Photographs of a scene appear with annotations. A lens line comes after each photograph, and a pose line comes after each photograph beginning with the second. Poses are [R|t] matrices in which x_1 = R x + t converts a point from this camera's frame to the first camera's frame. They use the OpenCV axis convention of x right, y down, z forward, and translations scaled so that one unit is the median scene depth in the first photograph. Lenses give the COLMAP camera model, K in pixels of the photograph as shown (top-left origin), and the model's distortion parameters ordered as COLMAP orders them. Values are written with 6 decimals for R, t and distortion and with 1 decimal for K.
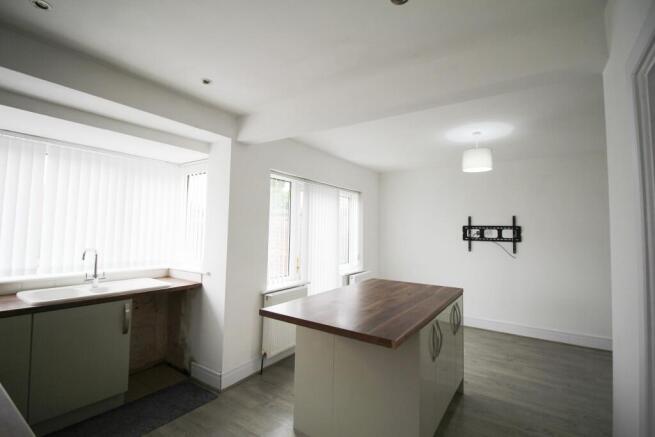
lens RADIAL K [[302.4, 0, 327.5], [0, 302.4, 218.5], [0, 0, 1]] dist [-0.001274, -0.000379]
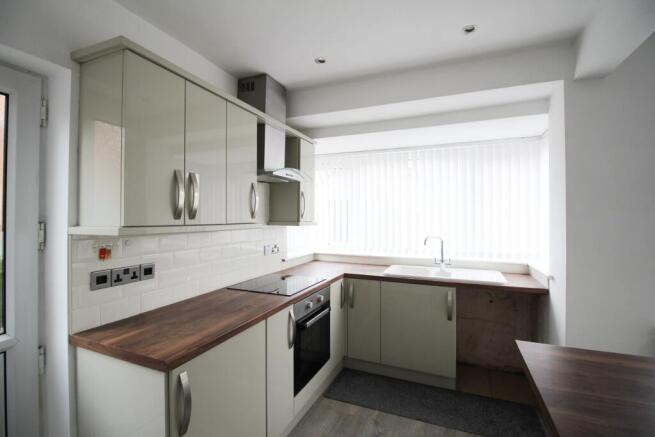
lens RADIAL K [[308.1, 0, 327.5], [0, 308.1, 218.5], [0, 0, 1]] dist [0.014482, -0.000277]
pose [[0.217137, -0.012662, -0.976059, 0.247912], [0.044613, 0.999000, -0.003035, 0.020292], [0.975121, -0.042886, 0.217485, 0.358895]]
